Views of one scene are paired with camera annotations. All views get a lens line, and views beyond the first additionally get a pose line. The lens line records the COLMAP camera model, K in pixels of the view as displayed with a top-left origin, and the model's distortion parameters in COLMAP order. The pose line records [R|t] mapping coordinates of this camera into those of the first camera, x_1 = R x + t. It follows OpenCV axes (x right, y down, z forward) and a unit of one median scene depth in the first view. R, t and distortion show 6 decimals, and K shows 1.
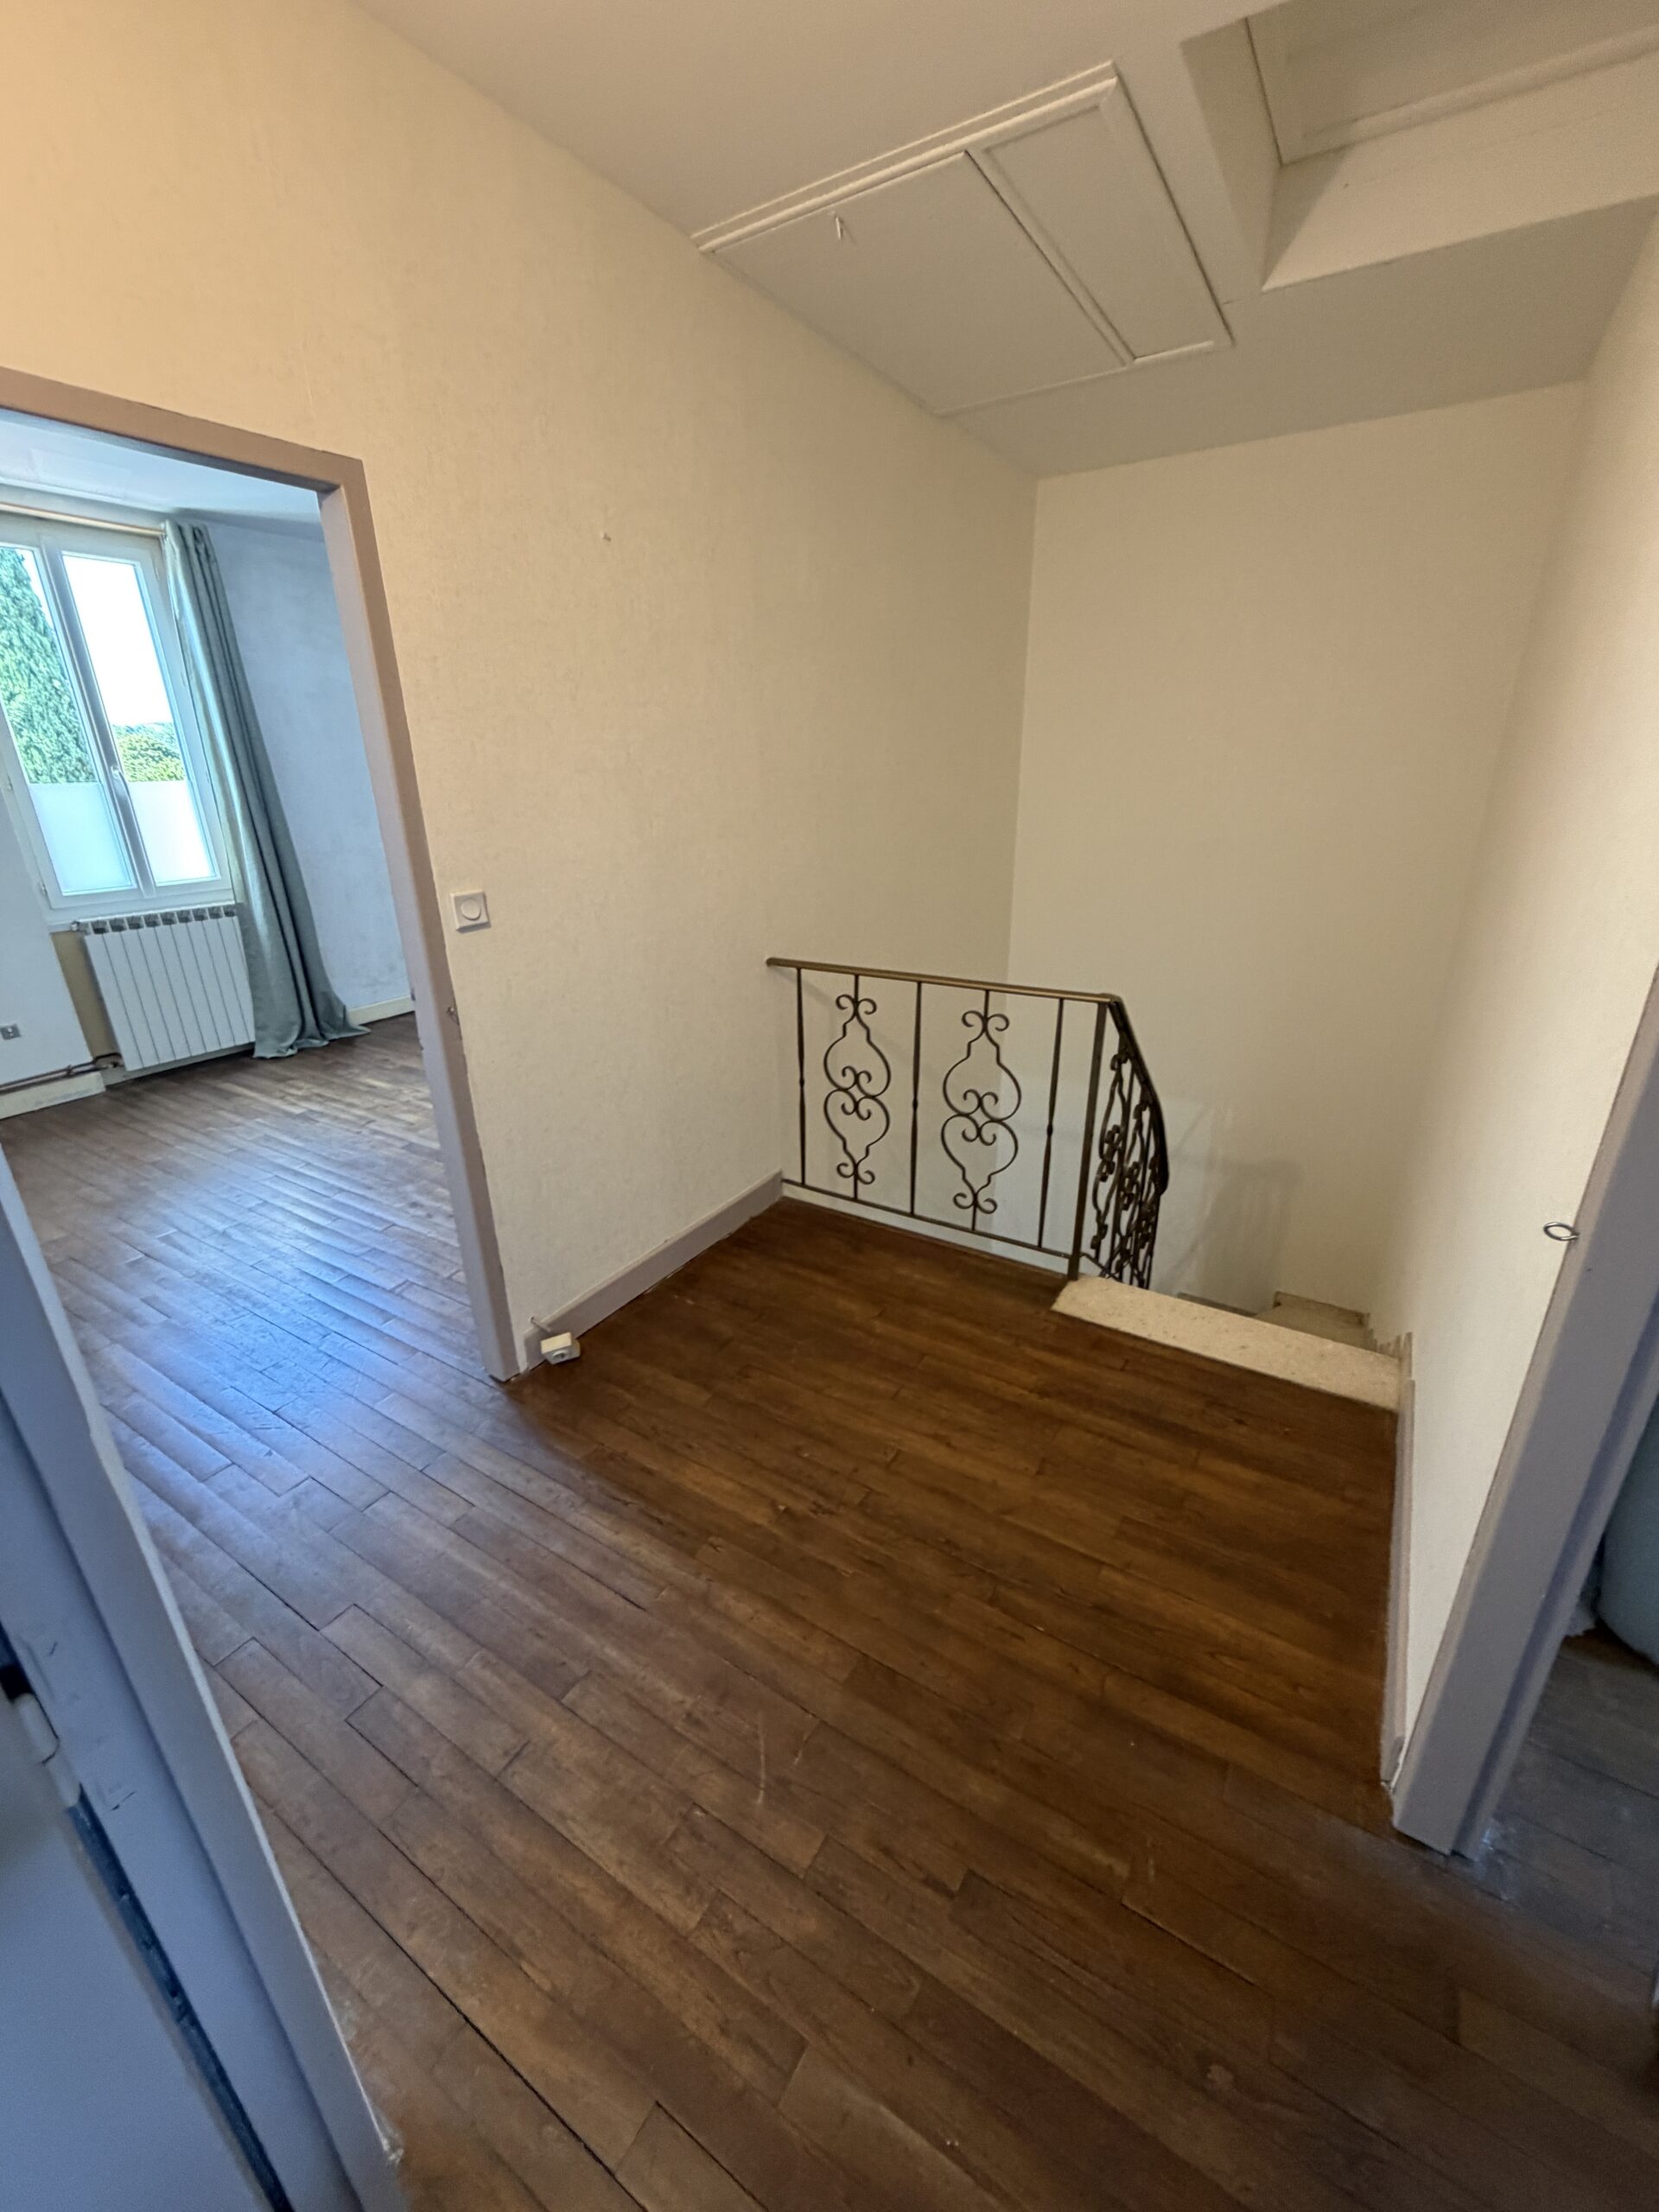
lens RADIAL K [[879.7, 0, 834.8], [0, 879.7, 1098.7], [0, 0, 1]] dist [-0.001057, -0.000305]
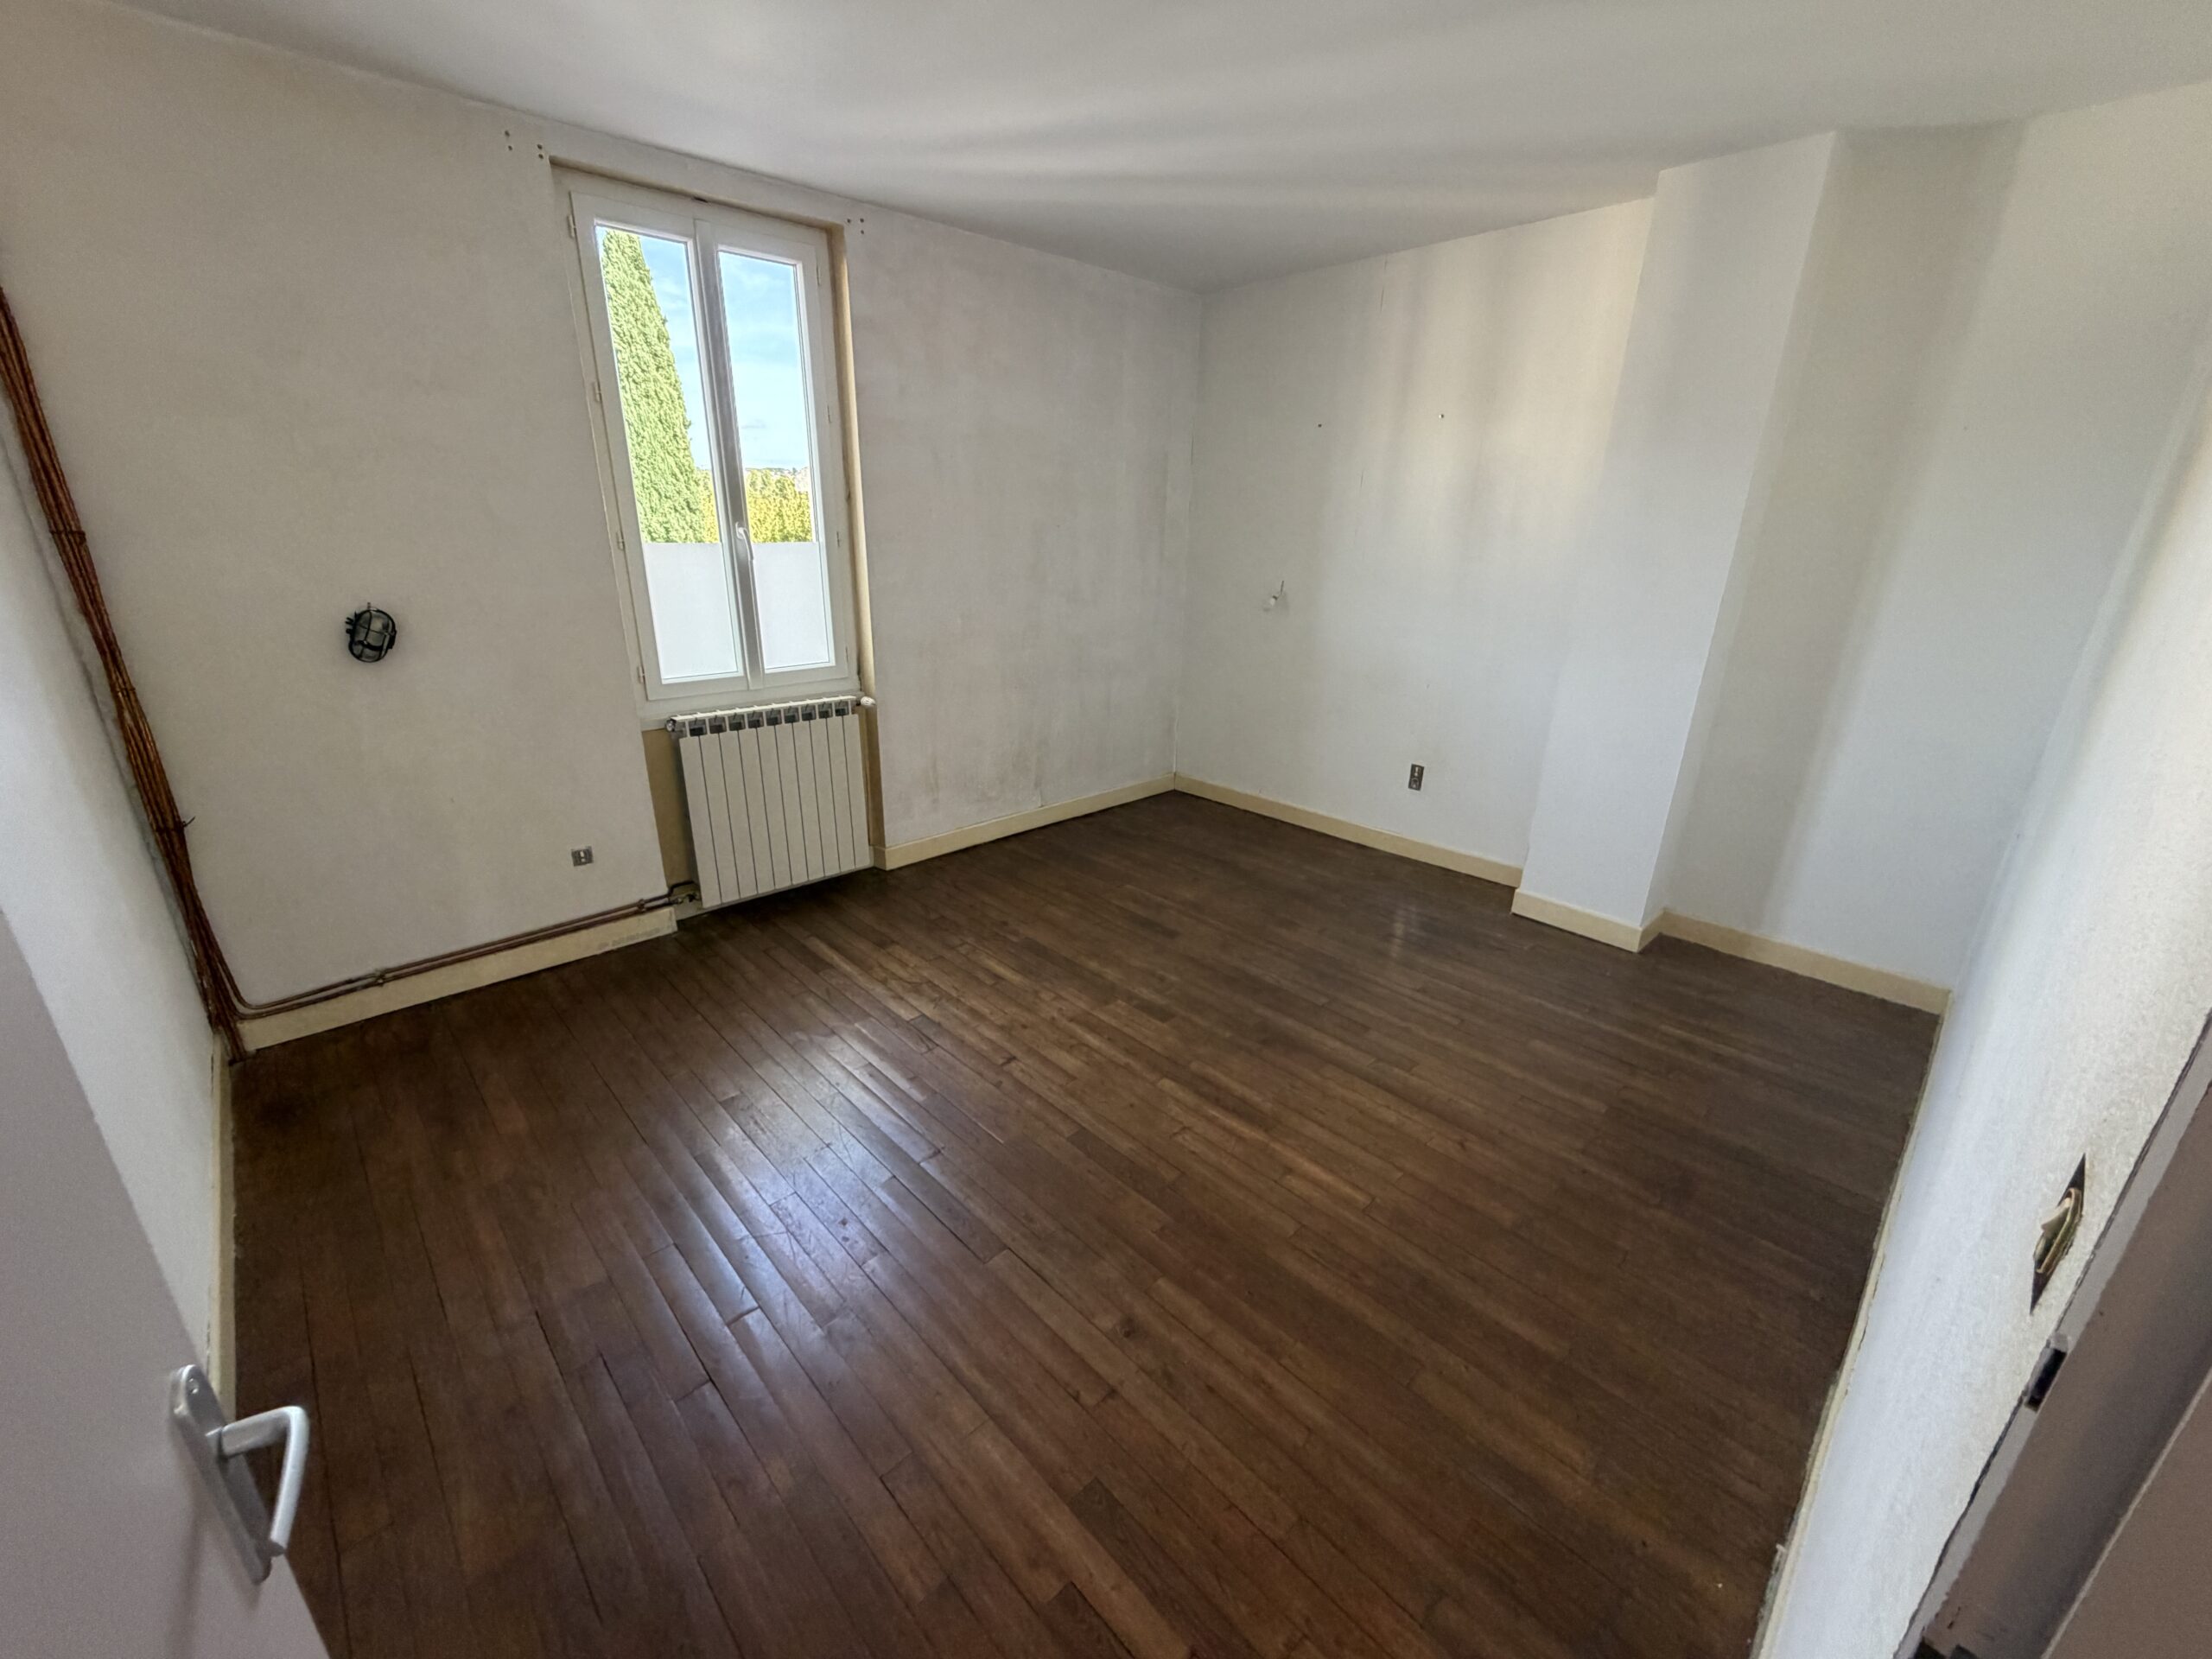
lens RADIAL K [[879.7, 0, 1100.1], [0, 879.7, 833.8], [0, 0, 1]] dist [-0.001057, -0.000305]
pose [[0.966192, 0.114879, -0.230816, -0.299787], [-0.120327, 0.992688, -0.009618, -0.134885], [0.228024, 0.037066, 0.972950, 0.326064]]
